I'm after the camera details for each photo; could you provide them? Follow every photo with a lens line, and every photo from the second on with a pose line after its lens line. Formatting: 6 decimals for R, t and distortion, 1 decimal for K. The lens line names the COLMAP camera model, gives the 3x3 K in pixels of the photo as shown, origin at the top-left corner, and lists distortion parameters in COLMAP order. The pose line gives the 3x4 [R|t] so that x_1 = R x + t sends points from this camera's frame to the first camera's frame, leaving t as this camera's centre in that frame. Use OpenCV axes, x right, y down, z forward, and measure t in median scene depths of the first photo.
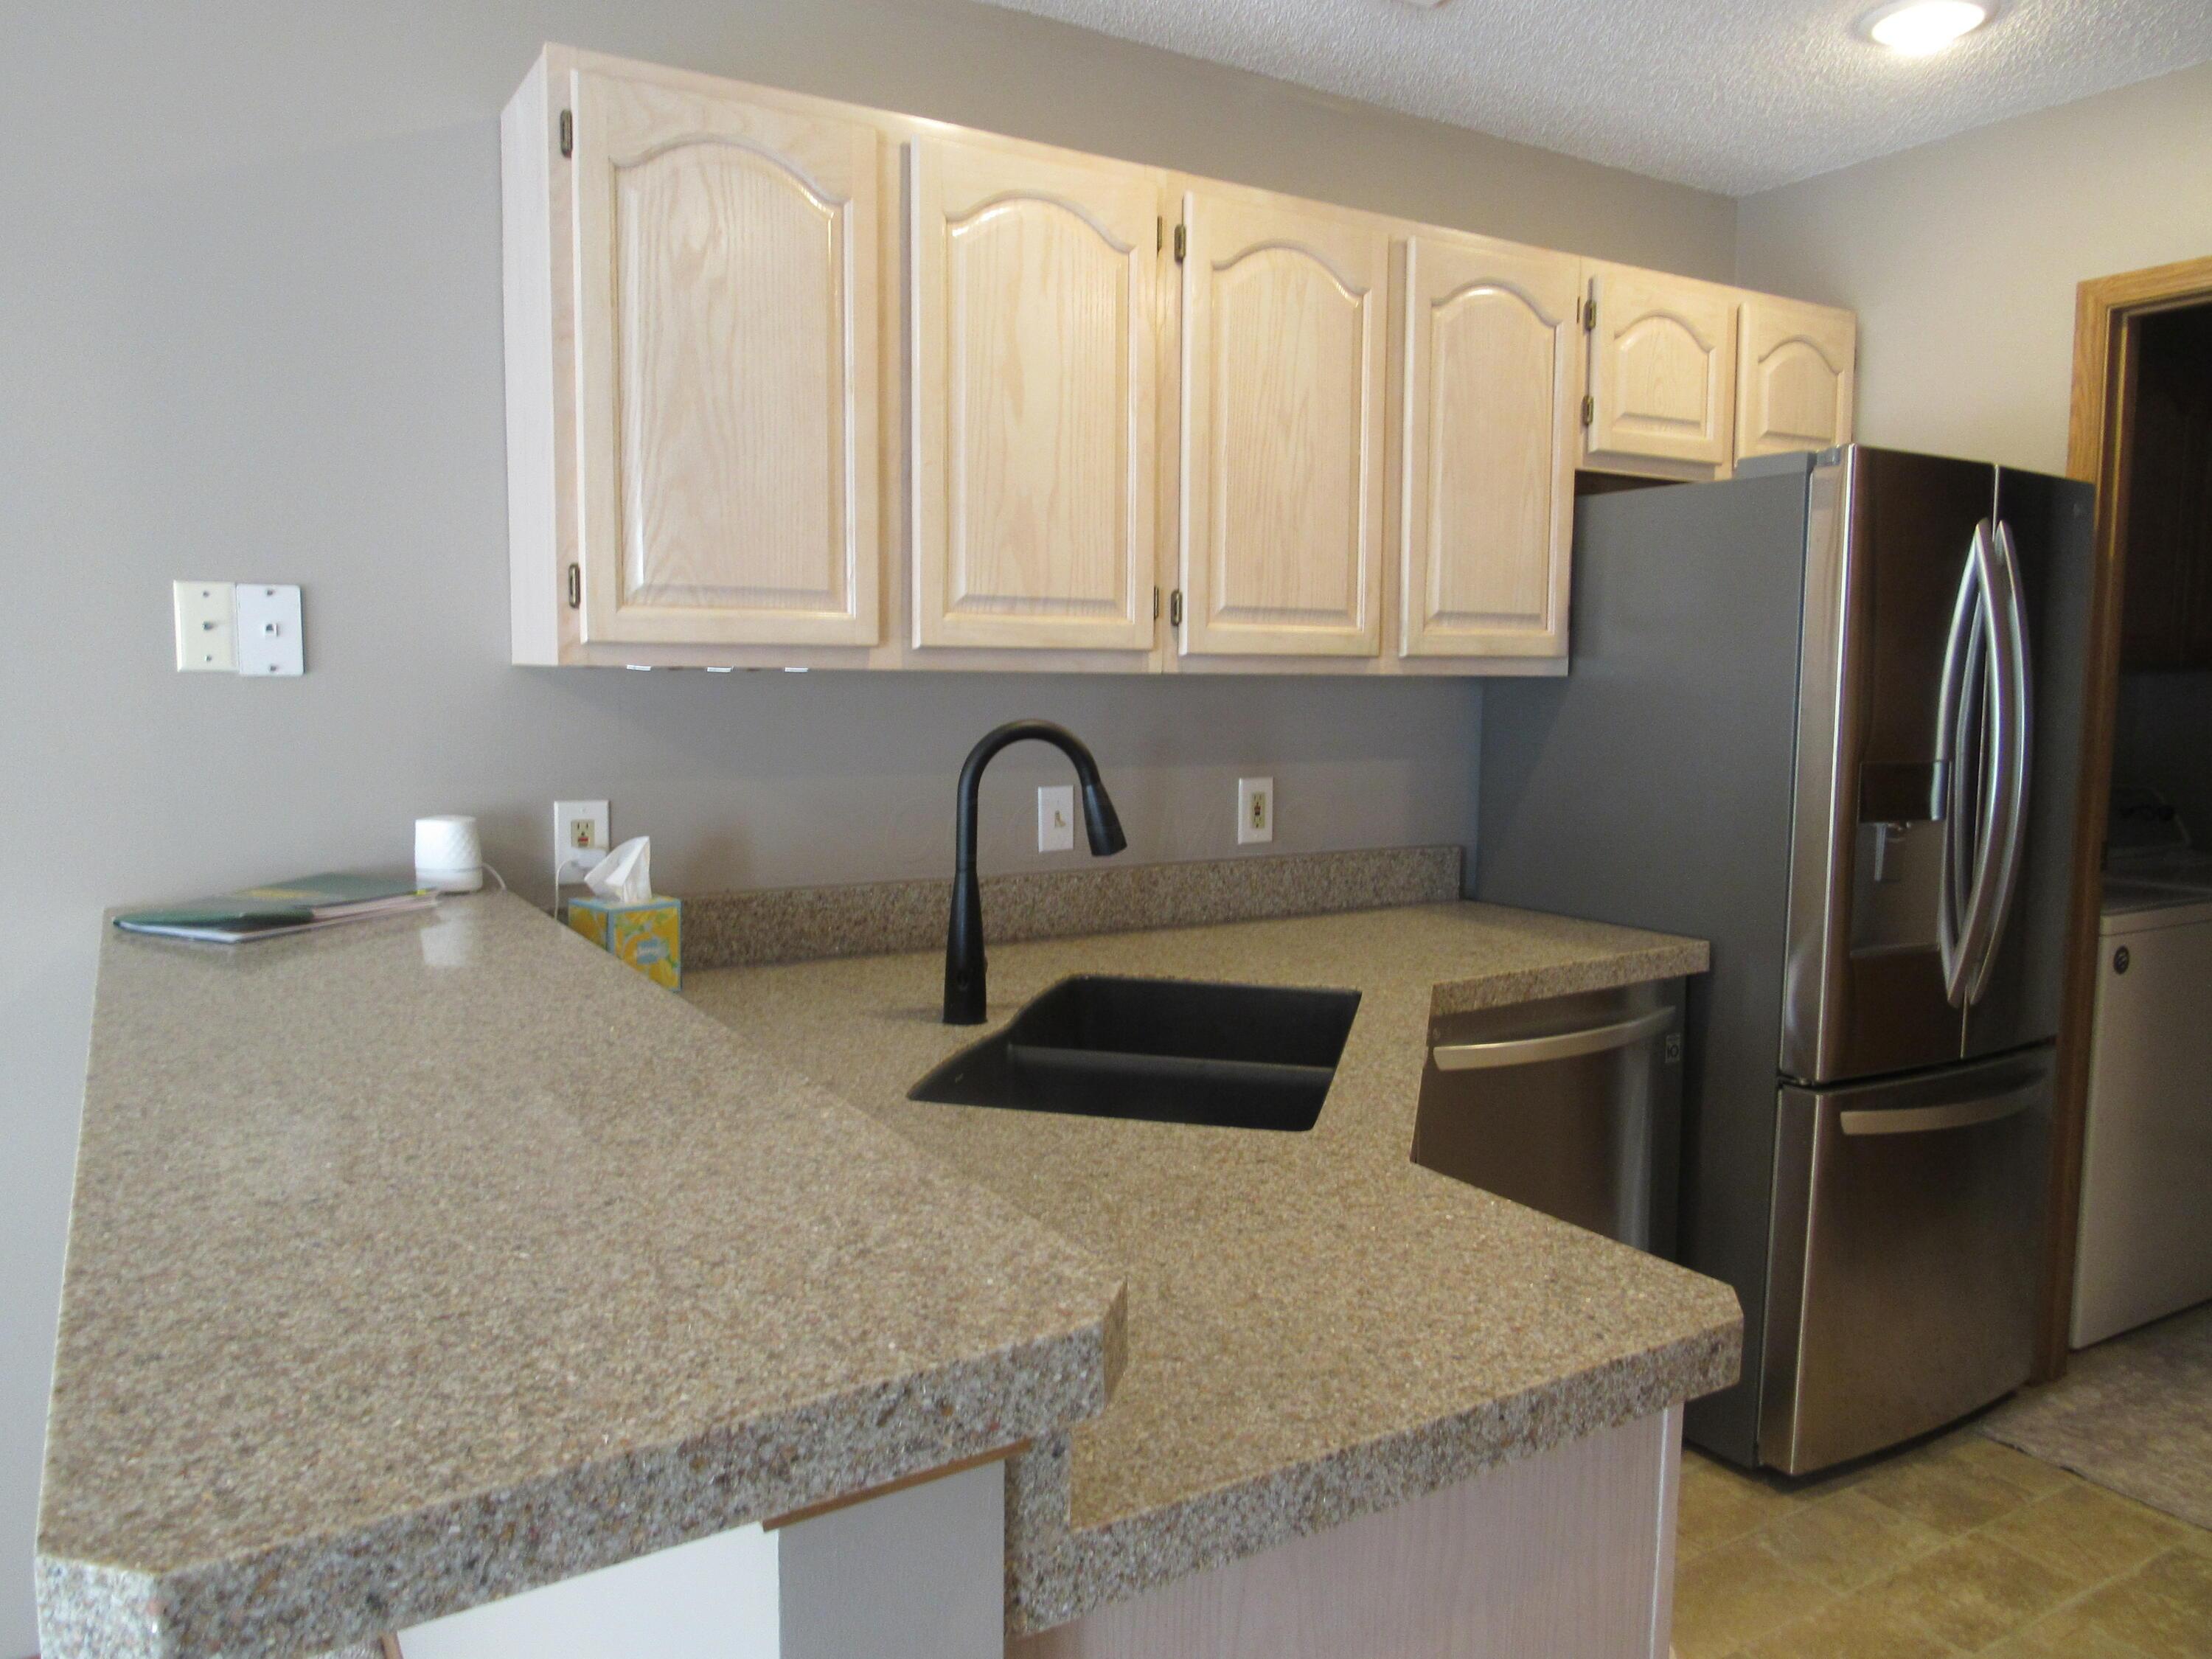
lens RADIAL K [[1576.8, 0, 1106.0], [0, 1576.8, 829.5], [0, 0, 1]] dist [-0.024258, 0.005133]
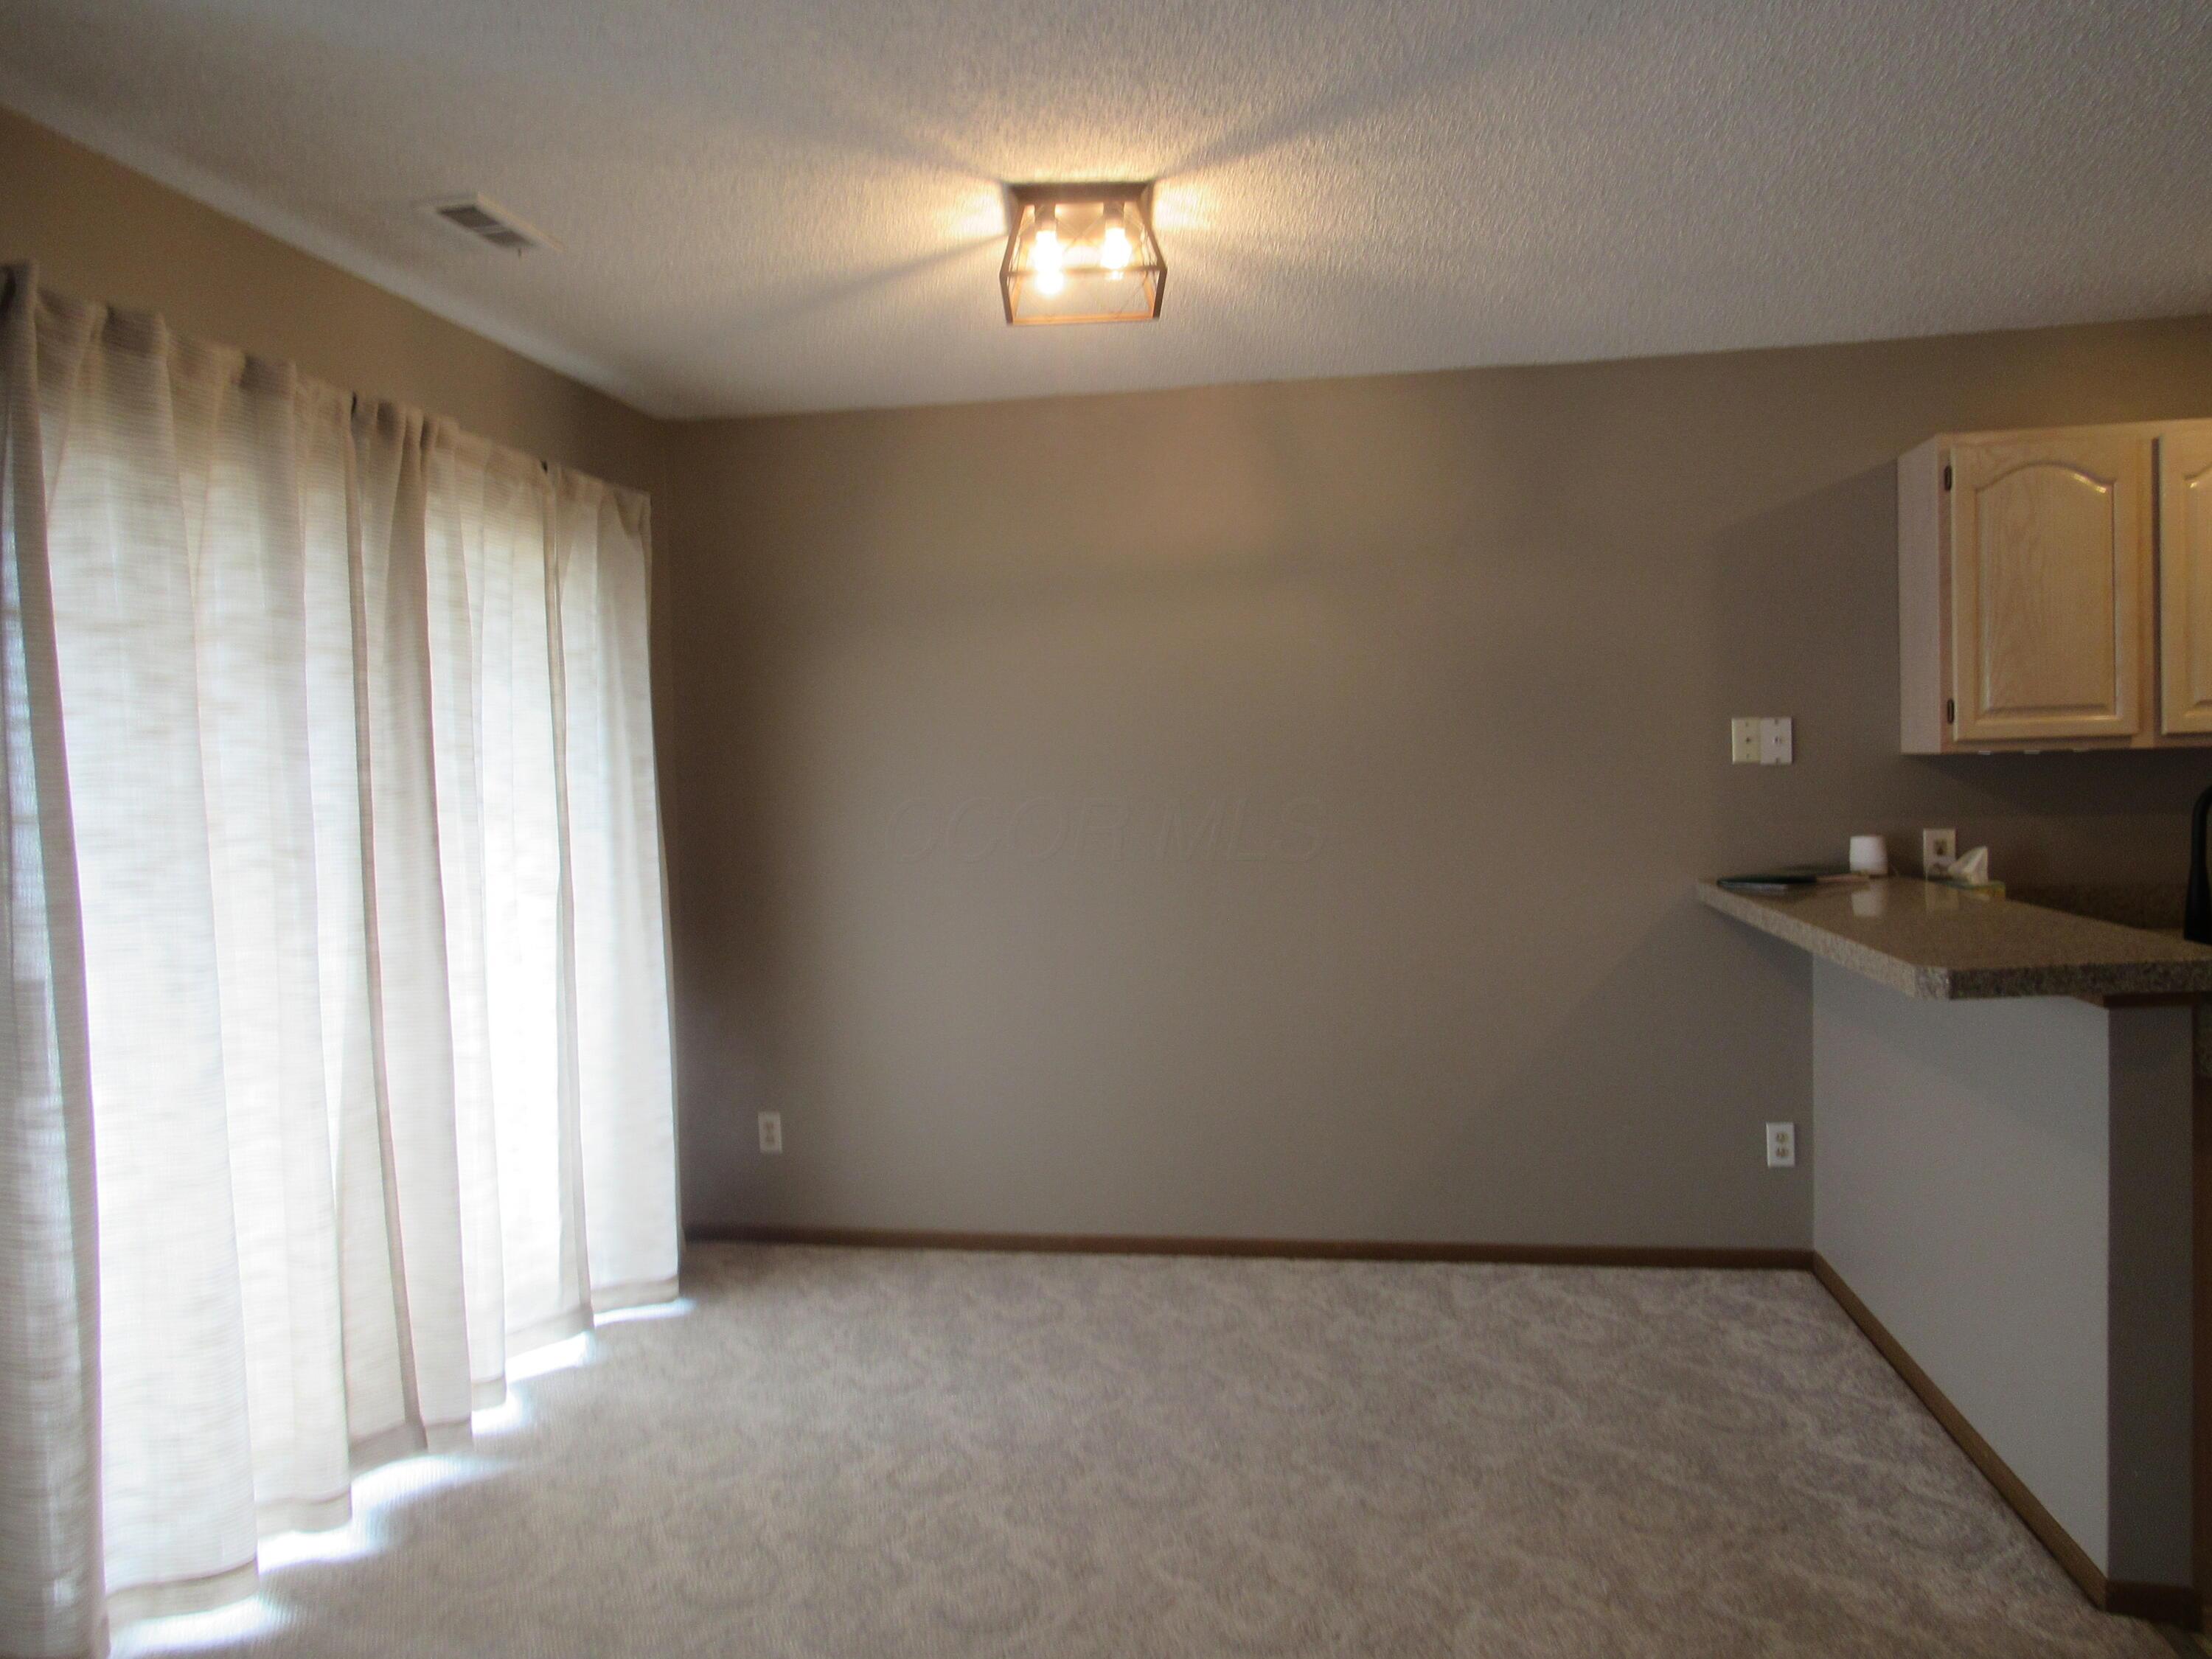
lens RADIAL K [[1551.7, 0, 1154.3], [0, 1551.7, 827.6], [0, 0, 1]] dist [-0.008512, 0.000384]
pose [[0.760942, -0.008686, -0.648762, 0.113554], [-0.027246, 0.998601, -0.045327, 0.078099], [0.648248, 0.052167, 0.759640, -0.838539]]
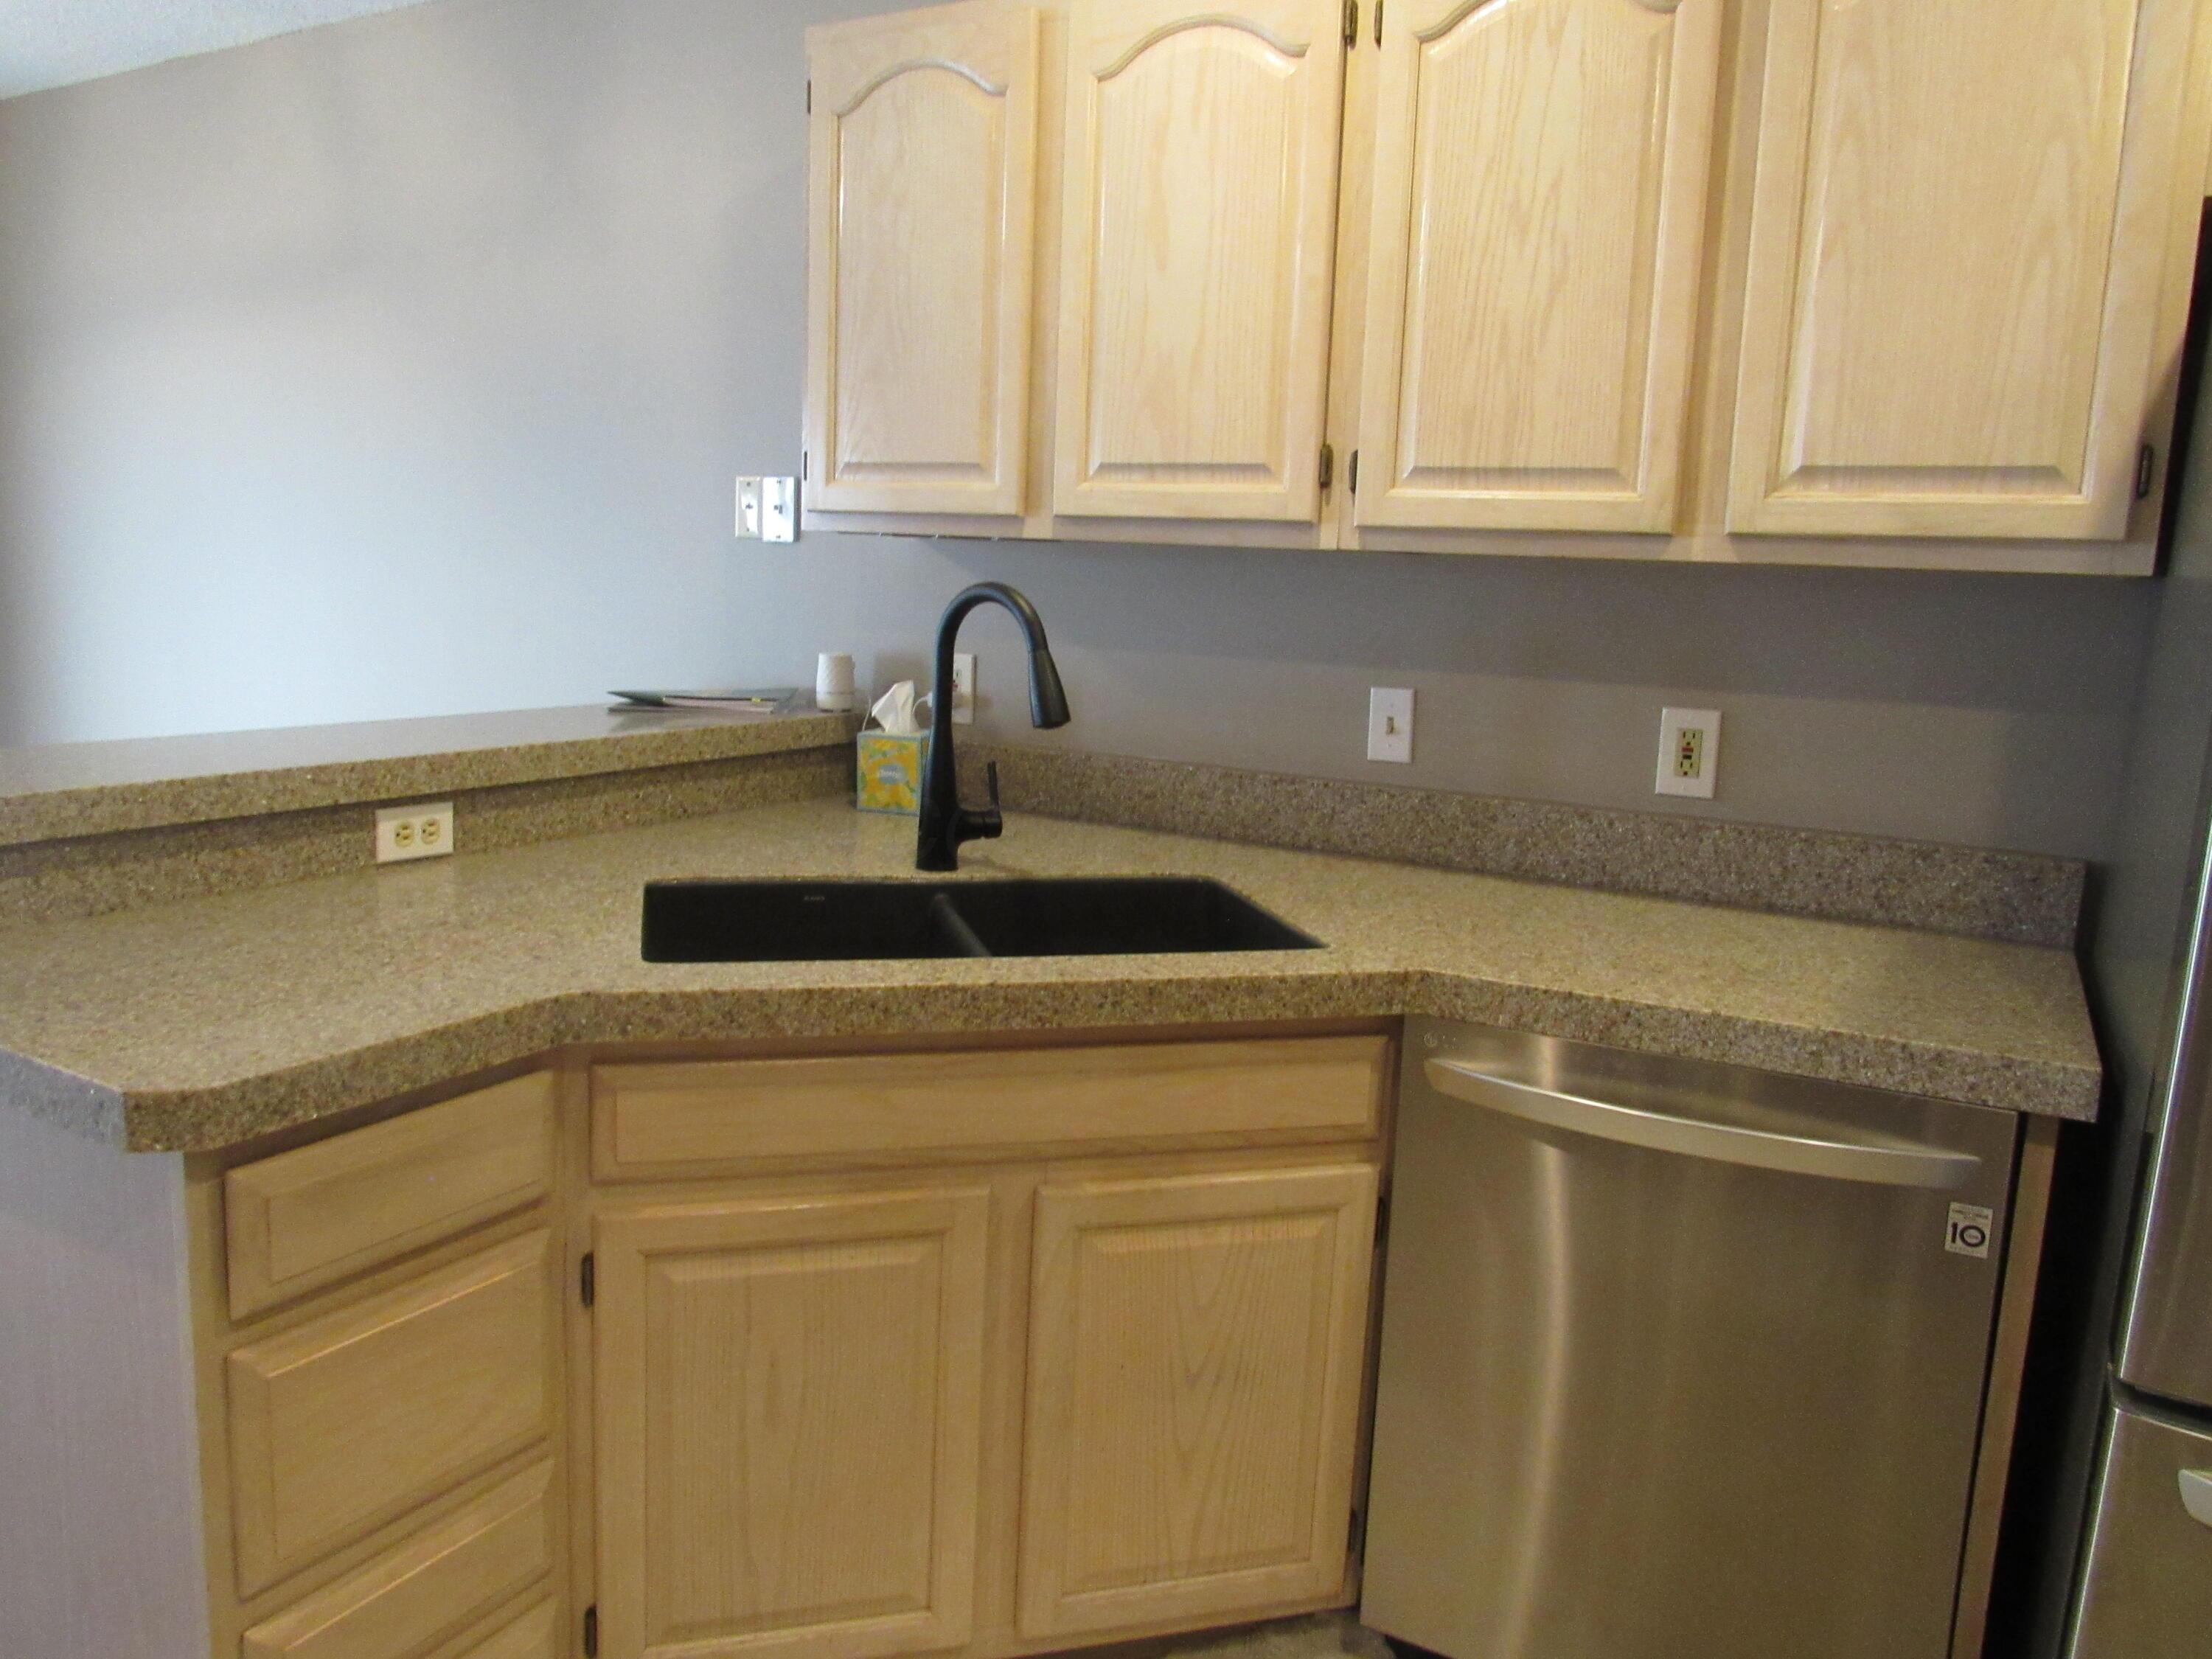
lens RADIAL K [[1576.8, 0, 1106.0], [0, 1576.8, 829.5], [0, 0, 1]] dist [-0.024258, 0.005133]
pose [[0.485561, 0.152573, -0.860786, 0.741282], [-0.123956, 0.986720, 0.104973, -0.024690], [0.865370, 0.055729, 0.498025, 0.488623]]
